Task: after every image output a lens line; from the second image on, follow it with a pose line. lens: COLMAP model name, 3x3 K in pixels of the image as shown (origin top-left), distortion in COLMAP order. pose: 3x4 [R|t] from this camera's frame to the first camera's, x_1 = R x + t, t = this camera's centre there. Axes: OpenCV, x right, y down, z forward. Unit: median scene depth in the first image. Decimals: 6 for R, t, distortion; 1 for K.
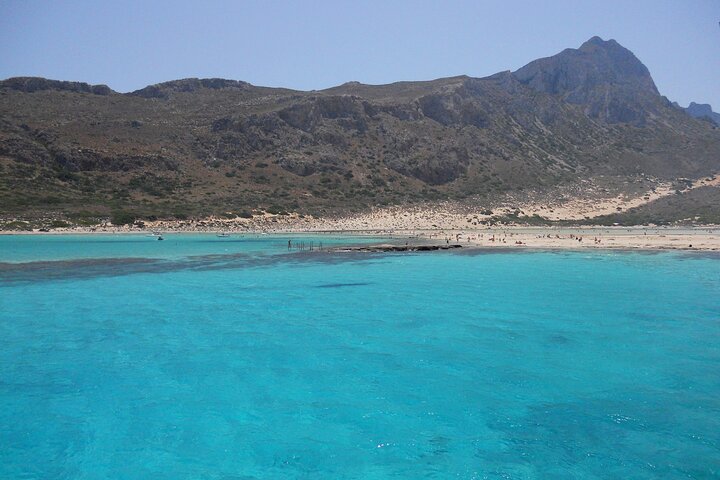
lens RADIAL K [[490.5, 0, 360.0], [0, 490.5, 240.0], [0, 0, 1]] dist [-0.090092, 0.039875]
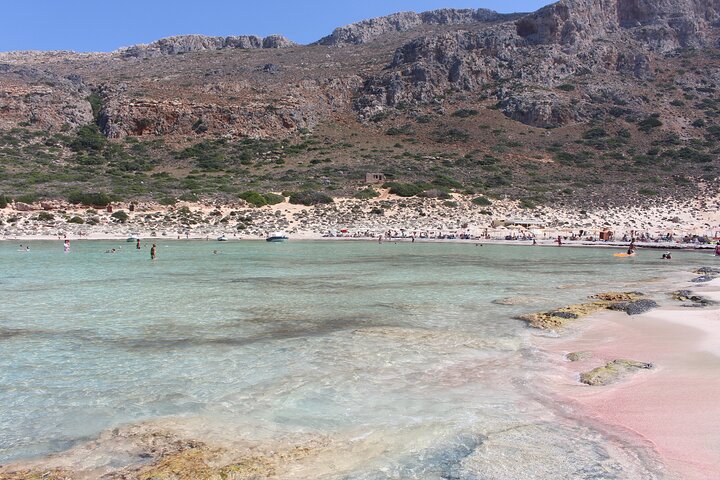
lens RADIAL K [[490.5, 0, 360.0], [0, 490.5, 240.0], [0, 0, 1]] dist [-0.090092, 0.039875]
pose [[0.813014, 0.030473, -0.581446, 0.022464], [-0.020556, 0.999509, 0.023641, -0.019871], [0.581881, -0.007268, 0.813242, 0.456885]]
